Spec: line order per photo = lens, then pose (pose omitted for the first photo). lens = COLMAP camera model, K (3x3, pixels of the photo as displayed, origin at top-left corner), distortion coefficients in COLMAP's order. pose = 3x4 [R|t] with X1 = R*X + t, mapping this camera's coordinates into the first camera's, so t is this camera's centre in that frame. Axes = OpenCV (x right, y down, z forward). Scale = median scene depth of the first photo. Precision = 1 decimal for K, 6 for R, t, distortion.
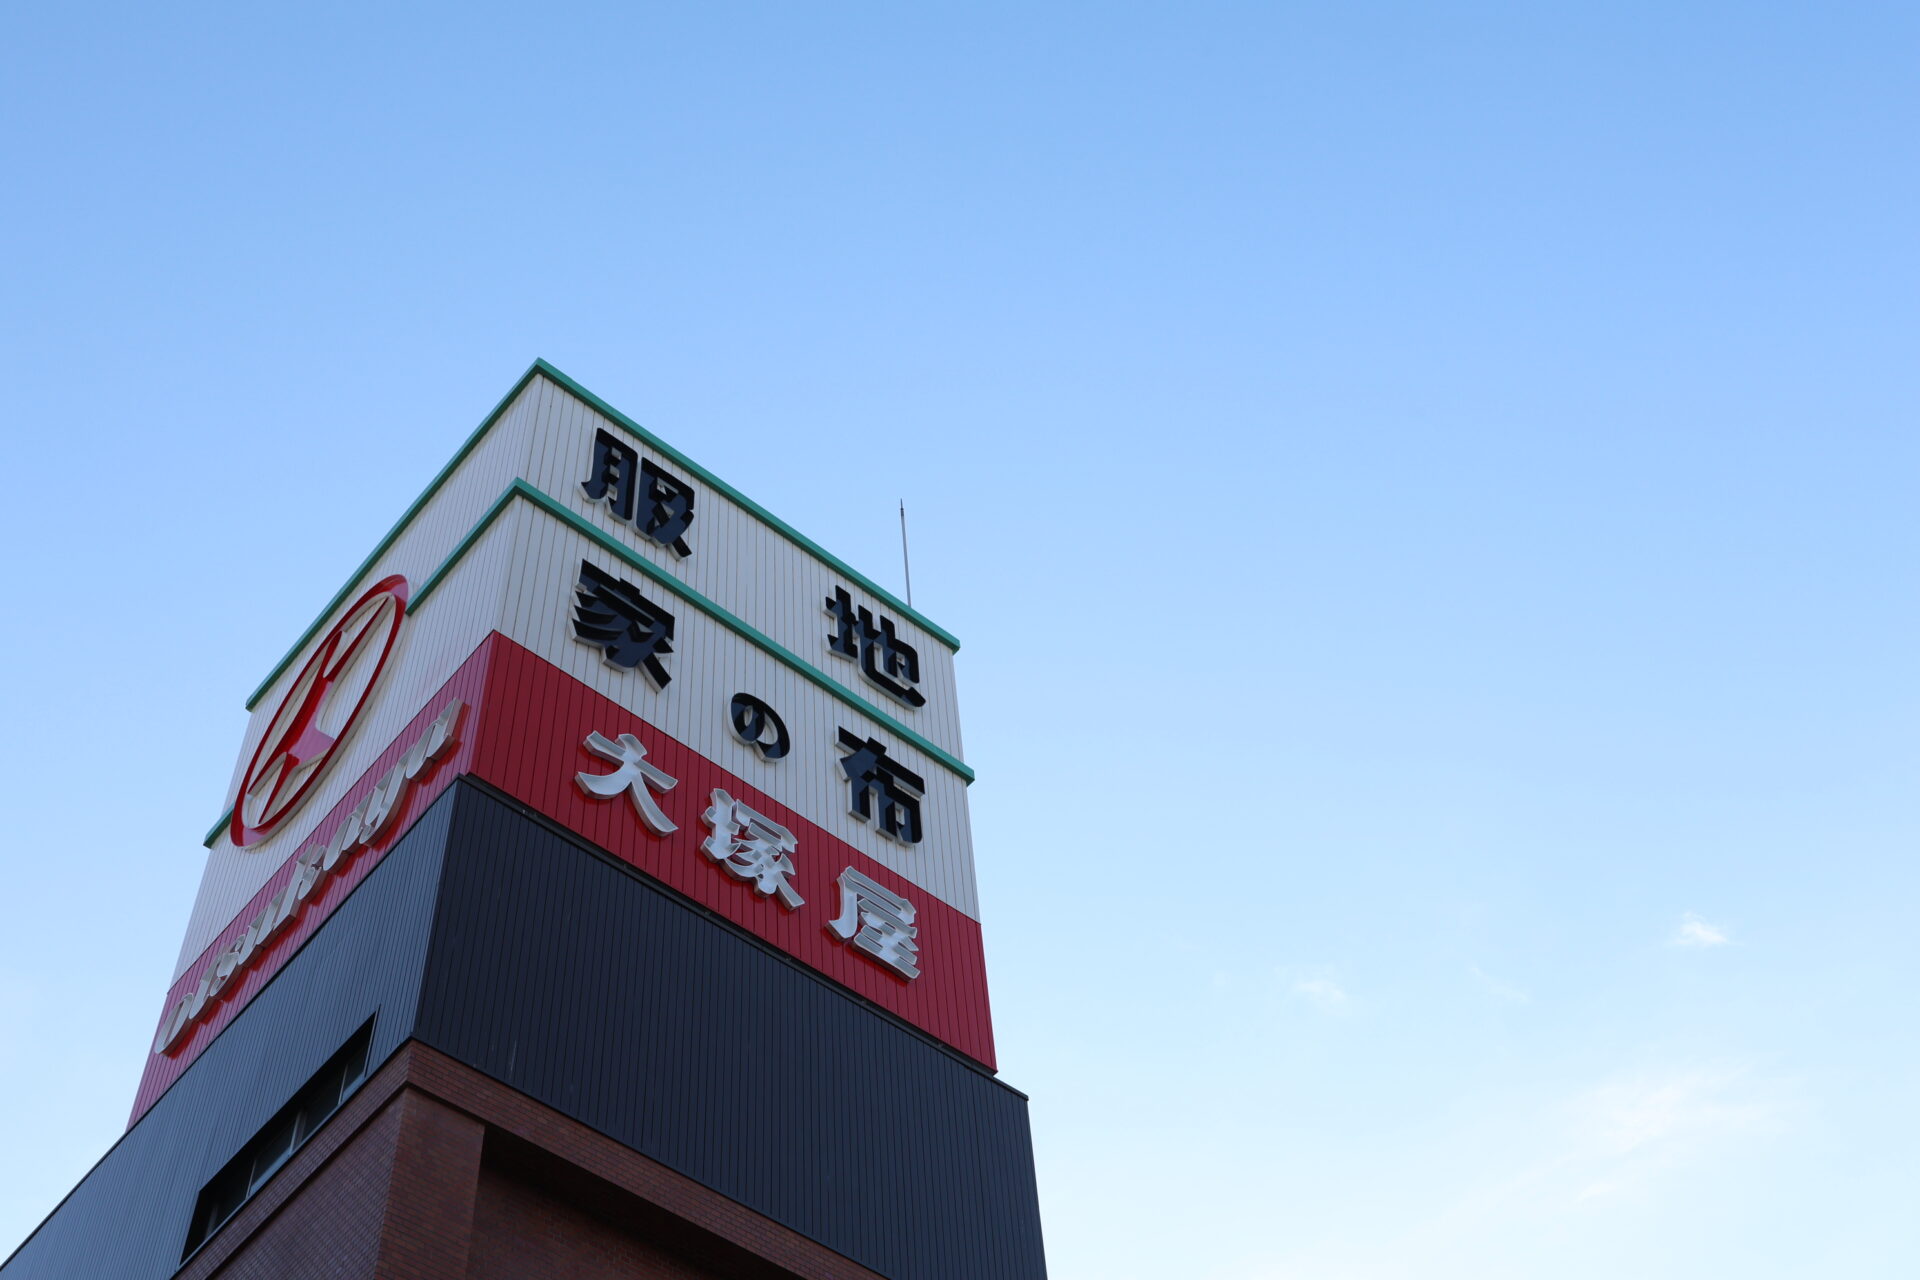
lens RADIAL K [[2275.5, 0, 960.0], [0, 2275.5, 640.0], [0, 0, 1]] dist [-0.026917, 0.011351]
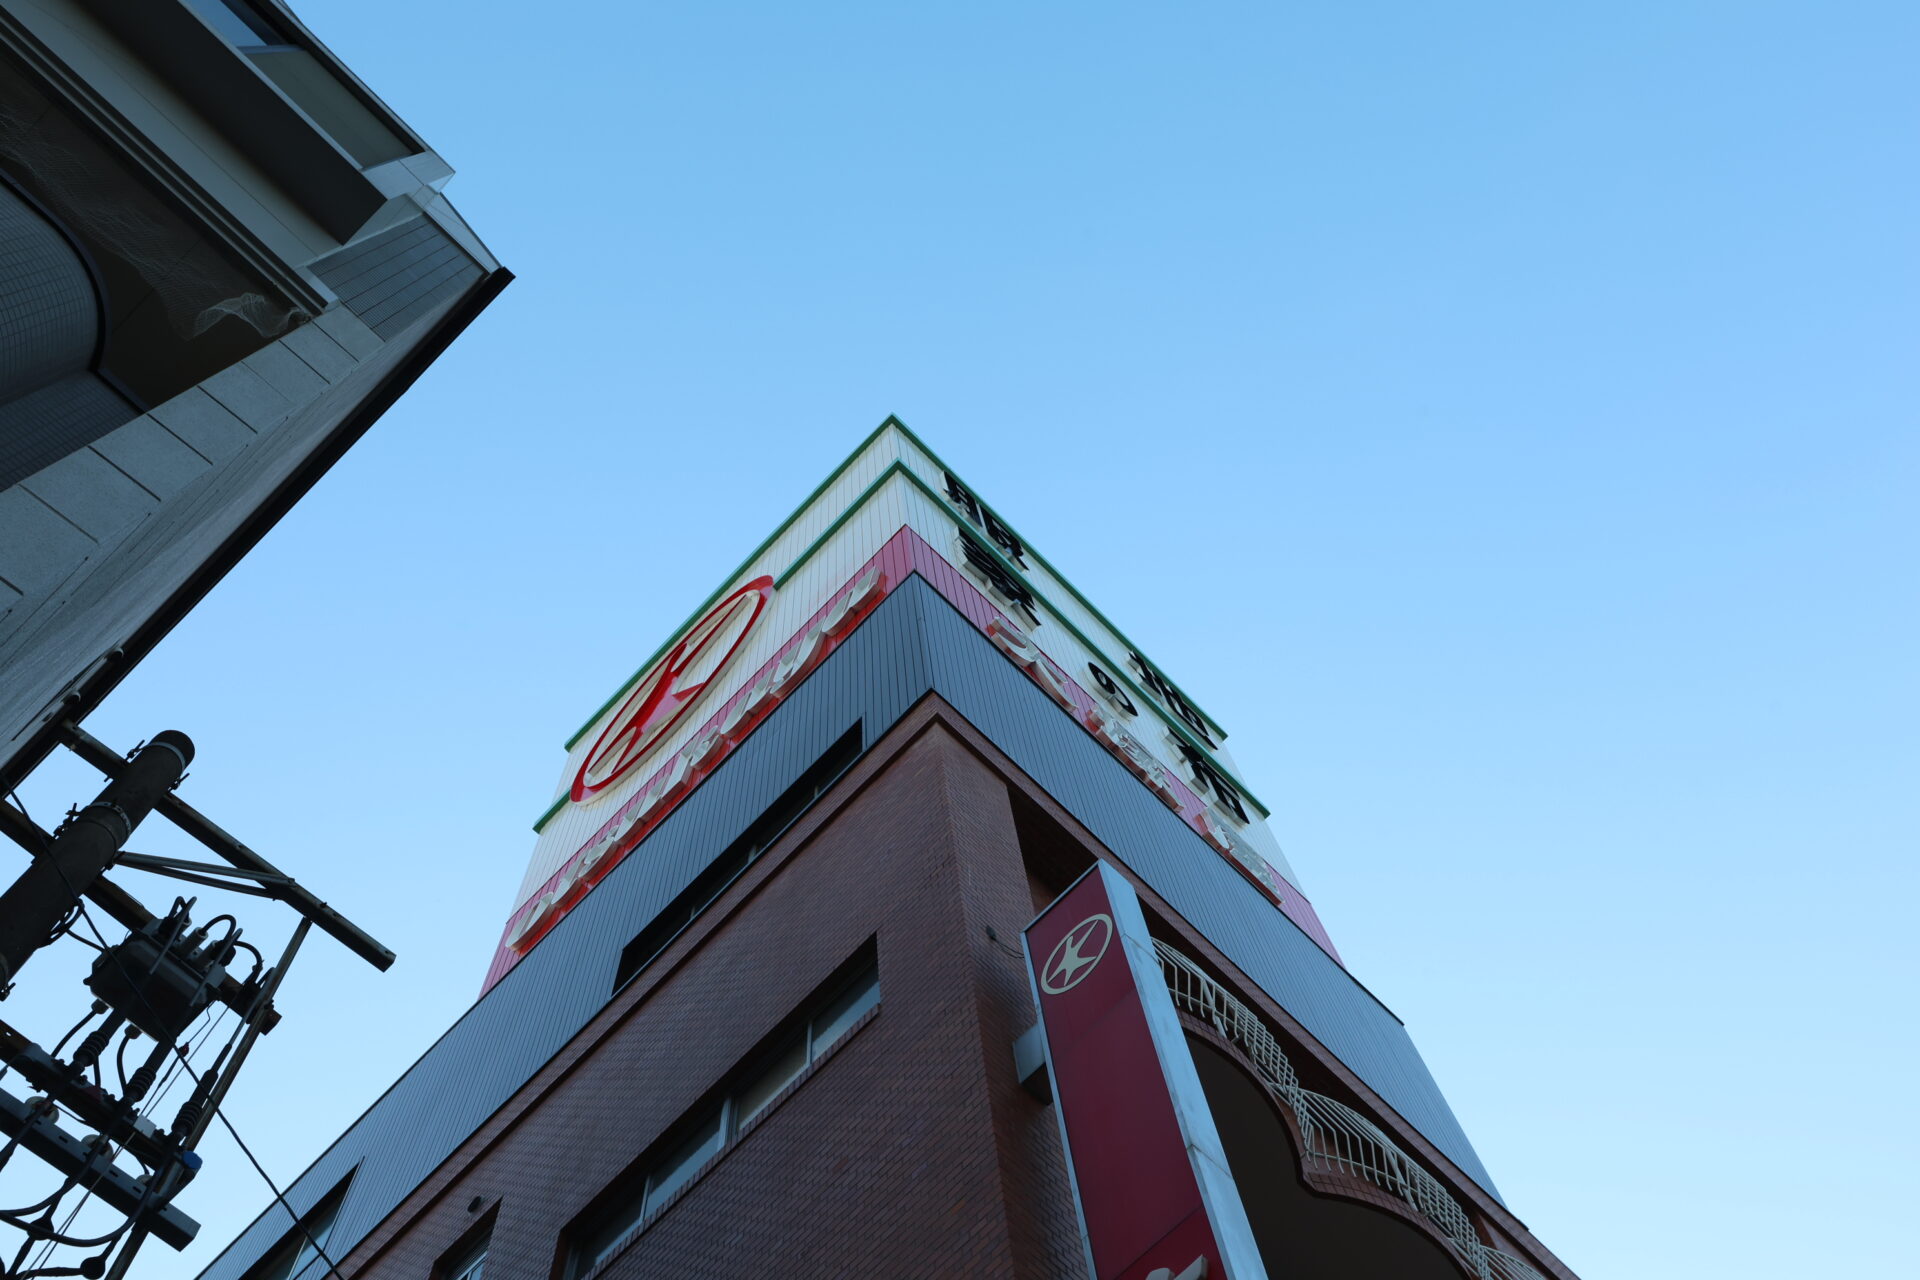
lens RADIAL K [[1783.9, 0, 960.0], [0, 1783.9, 640.0], [0, 0, 1]] dist [-0.001599, -0.000987]
pose [[0.997790, 0.063635, 0.019148, -0.173448], [-0.054924, 0.951909, -0.301418, 0.265223], [-0.037408, 0.299700, 0.953300, 0.205101]]
